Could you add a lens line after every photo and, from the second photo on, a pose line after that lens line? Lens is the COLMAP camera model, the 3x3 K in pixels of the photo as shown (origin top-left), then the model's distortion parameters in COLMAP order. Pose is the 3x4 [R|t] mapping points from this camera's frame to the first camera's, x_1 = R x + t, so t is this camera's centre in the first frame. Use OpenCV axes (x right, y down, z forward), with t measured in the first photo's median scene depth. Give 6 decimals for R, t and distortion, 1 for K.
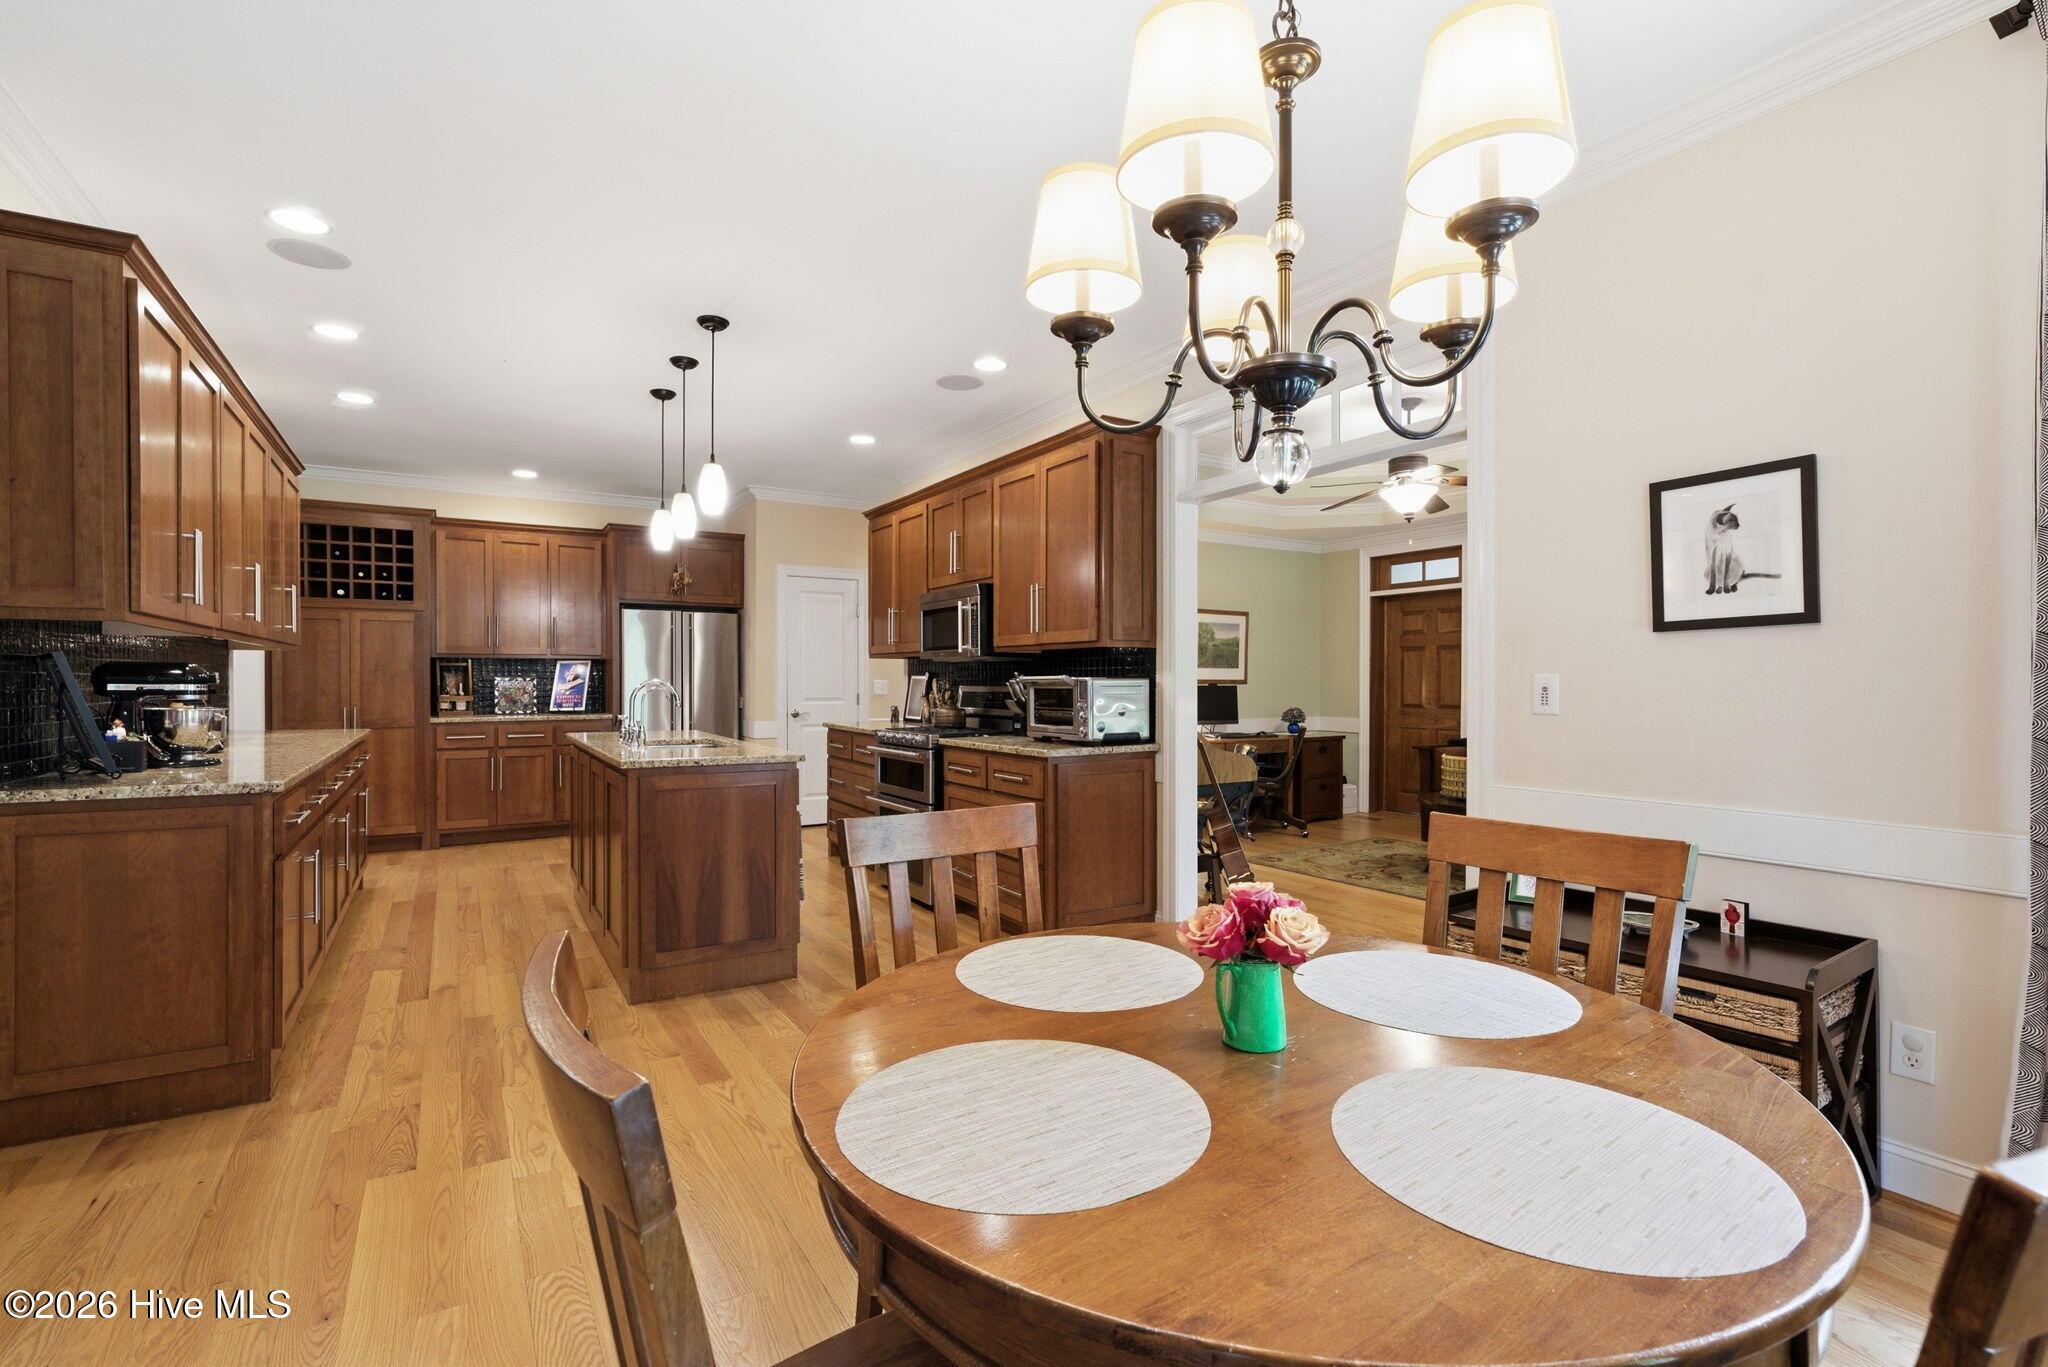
lens RADIAL K [[968.6, 0, 1042.4], [0, 968.6, 689.6], [0, 0, 1]] dist [-0.017224, 0.006284]
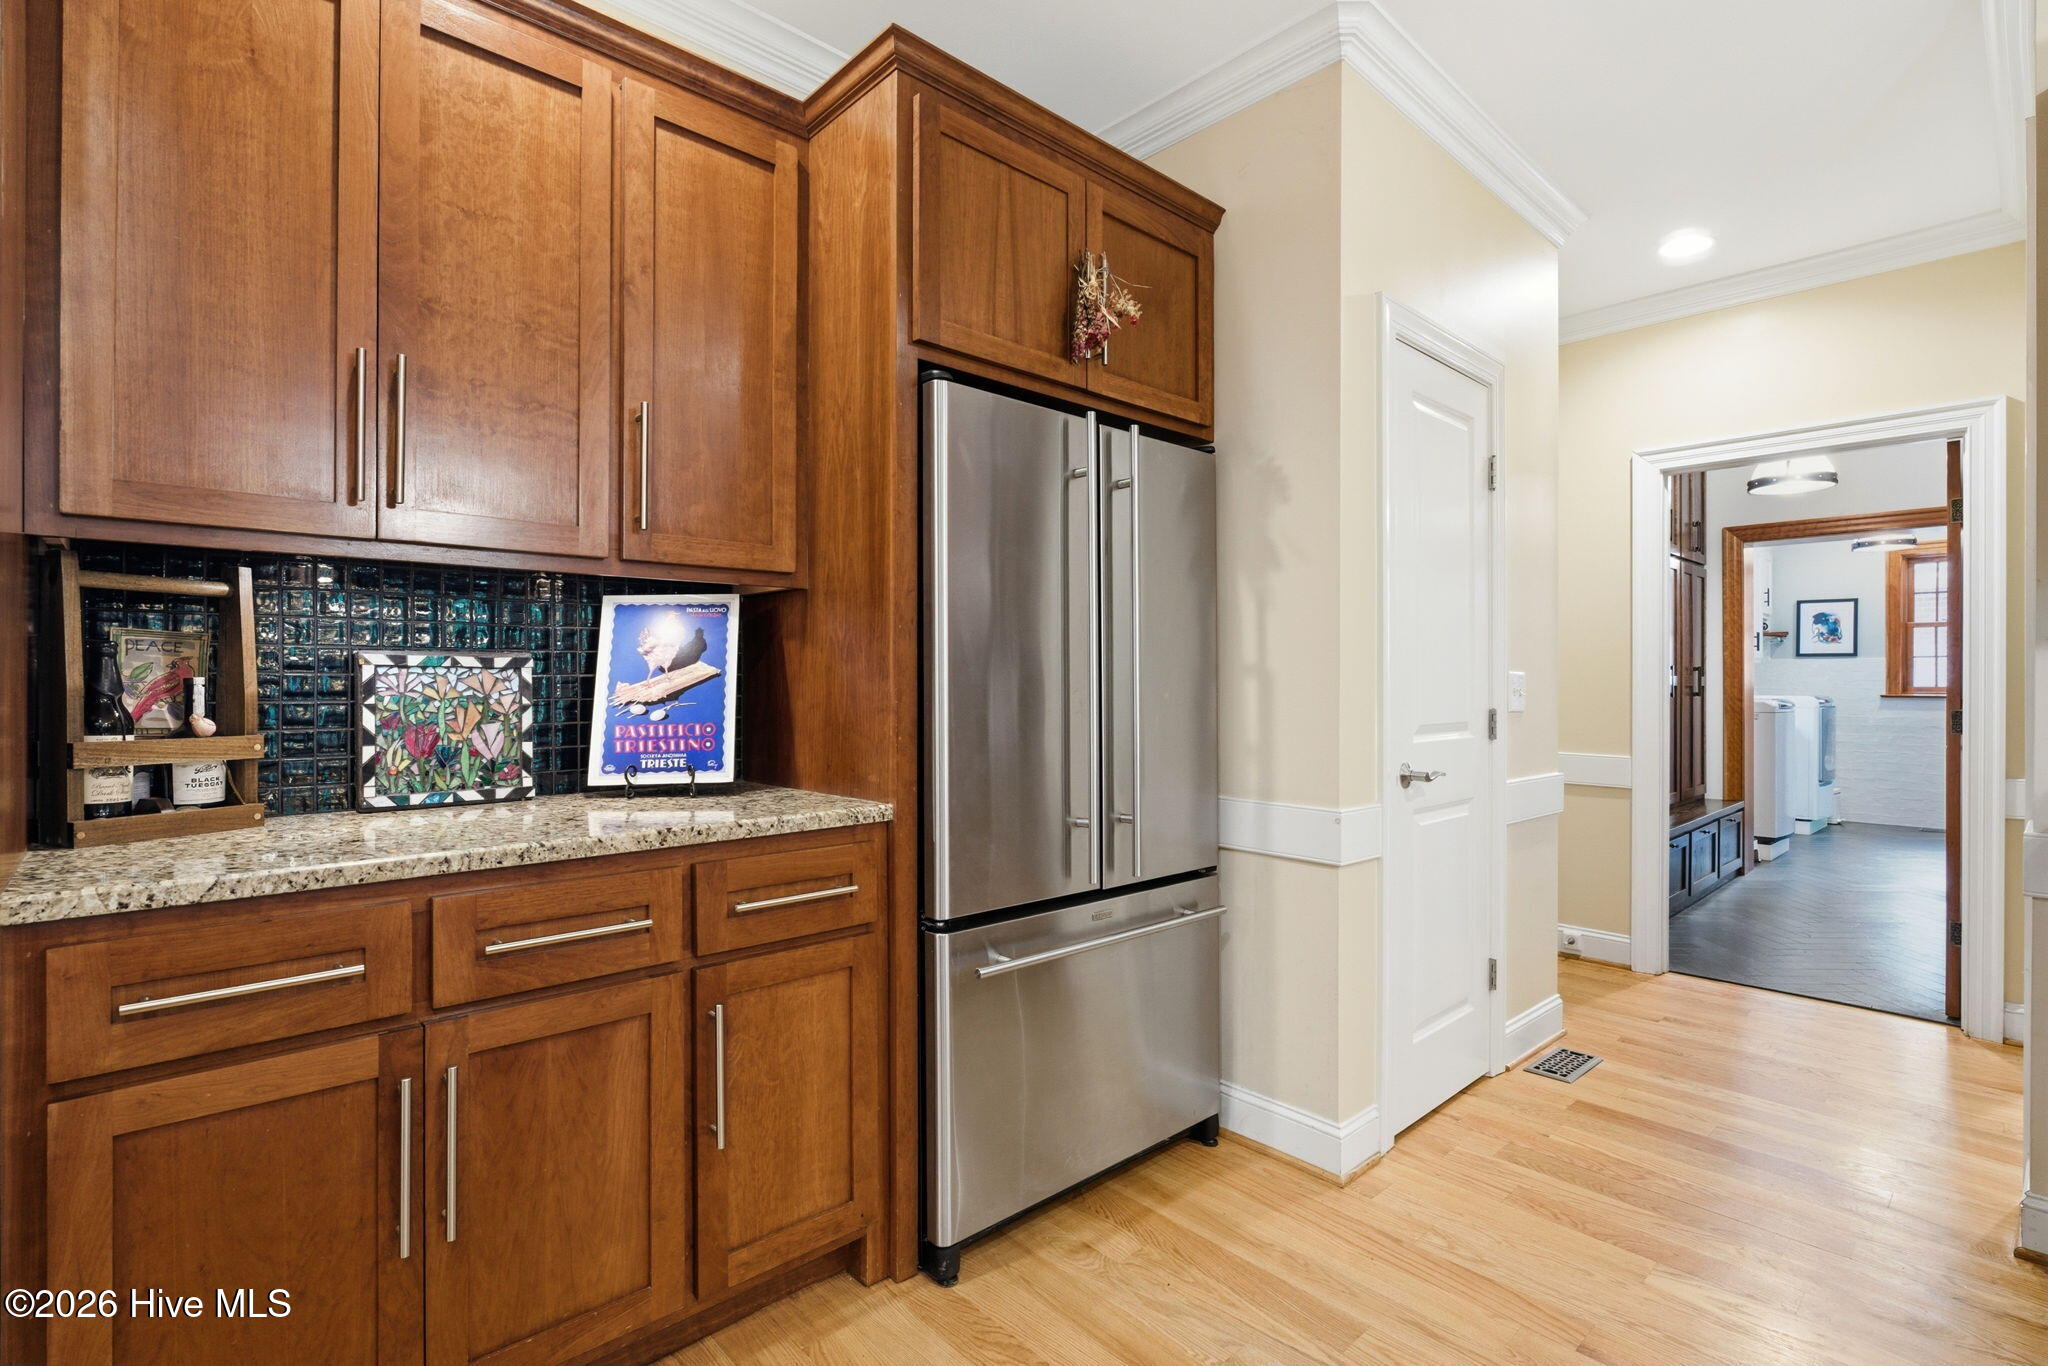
lens RADIAL K [[968.6, 0, 1018.7], [0, 968.6, 681.5], [0, 0, 1]] dist [-0.017224, 0.006284]
pose [[0.979974, 0.001013, 0.199121, -0.523695], [0.000419, 0.999974, -0.007153, -0.004477], [-0.199123, 0.007093, 0.979949, 0.845622]]
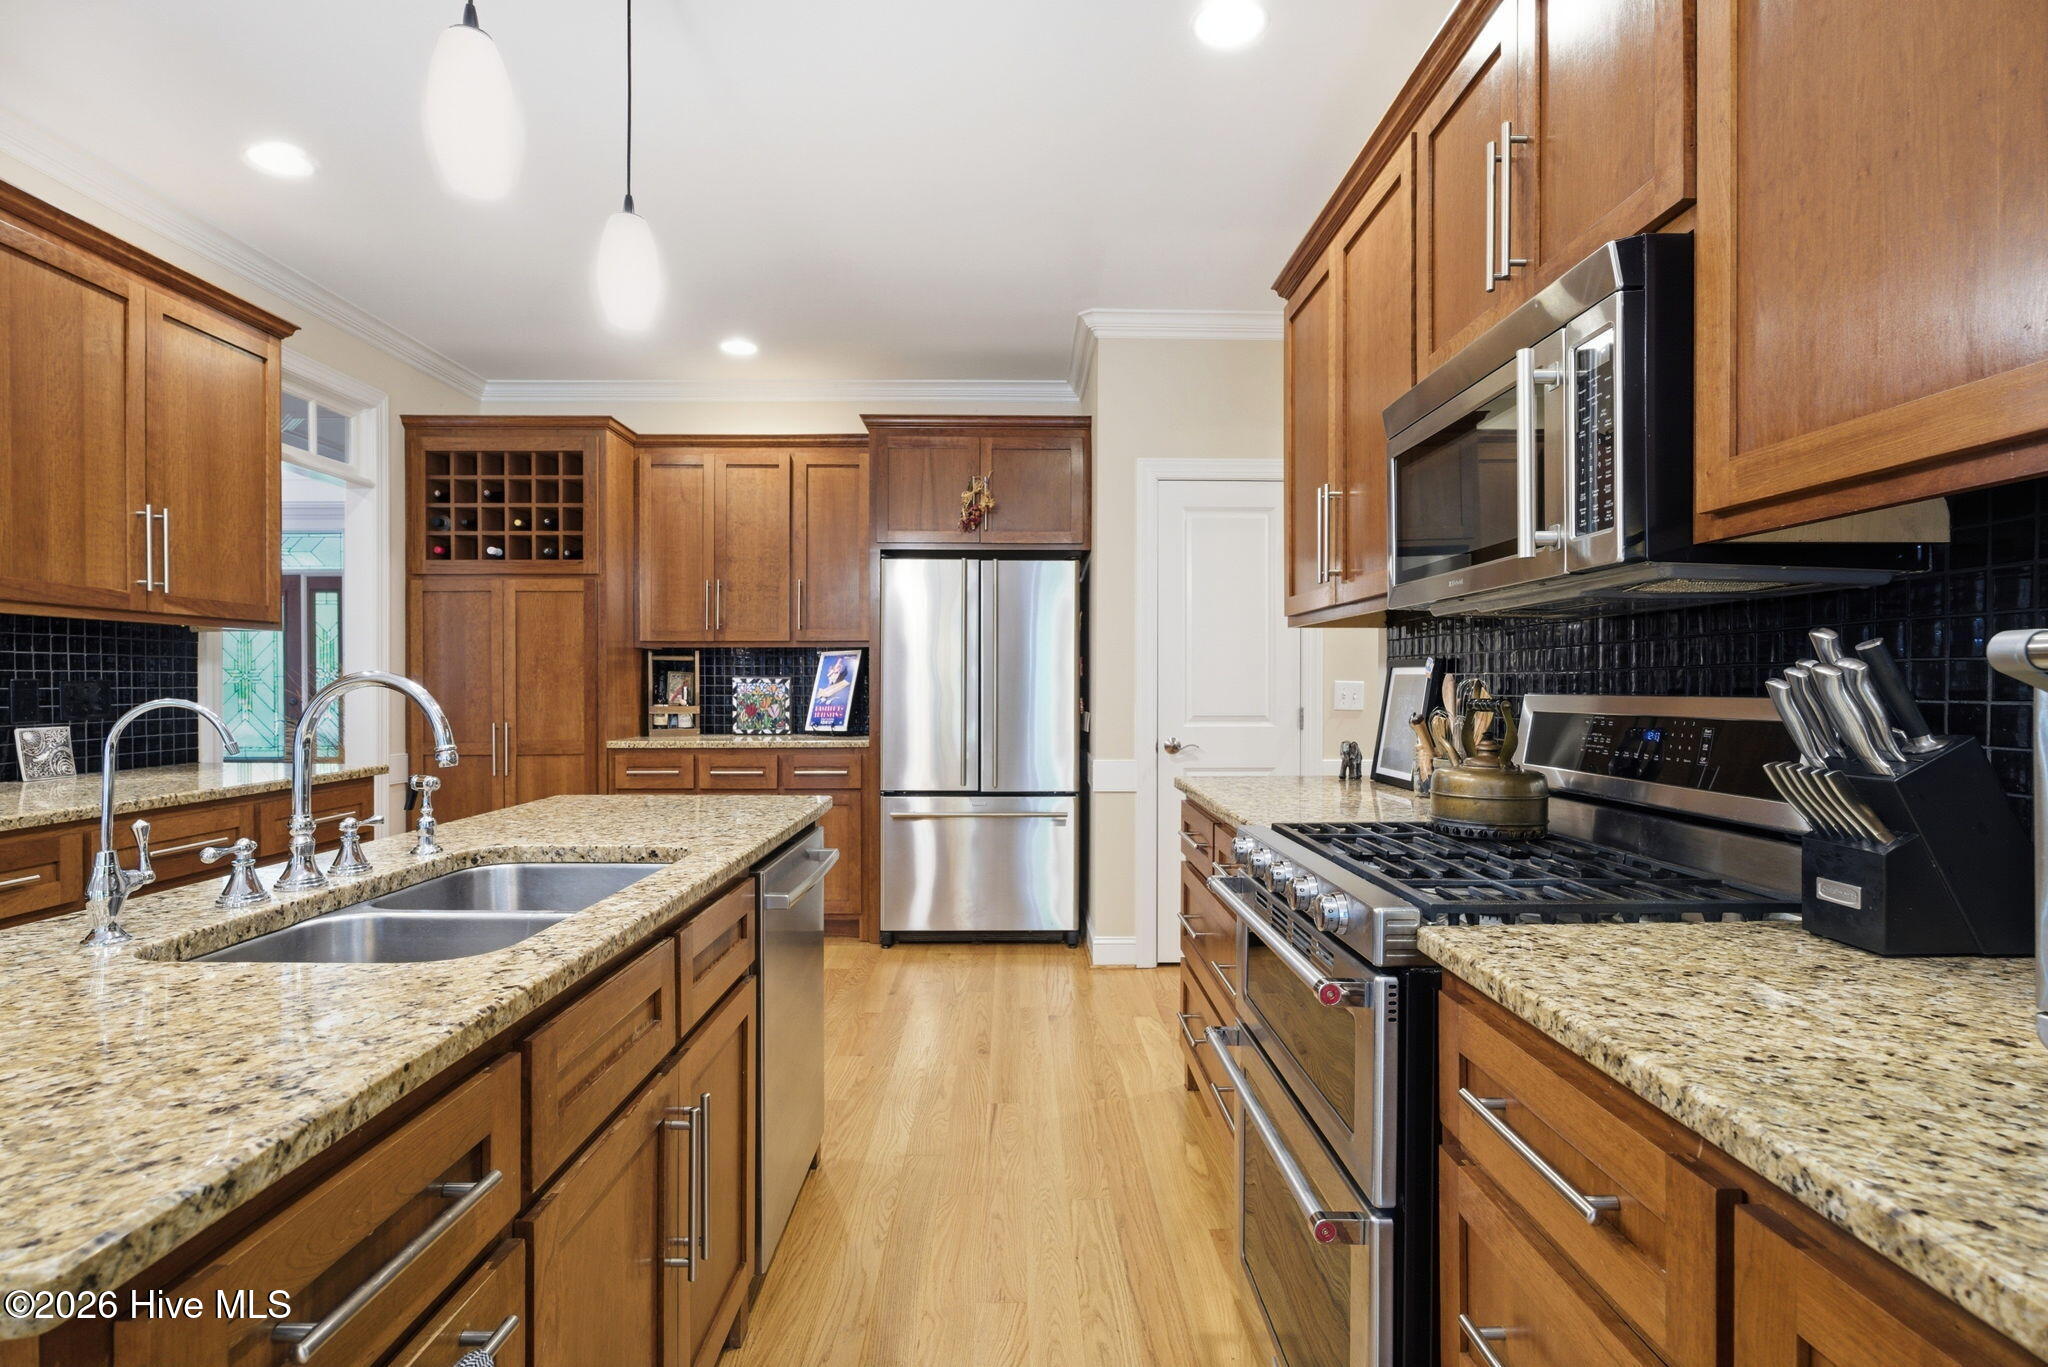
lens RADIAL K [[992.1, 0, 1024.2], [0, 992.1, 689.8], [0, 0, 1]] dist [0.002965, 0.000470]
pose [[0.849955, 0.001119, -0.526854, -0.050632], [-0.003937, 0.999983, -0.004227, -0.003036], [0.526840, 0.005667, 0.849946, 0.604910]]
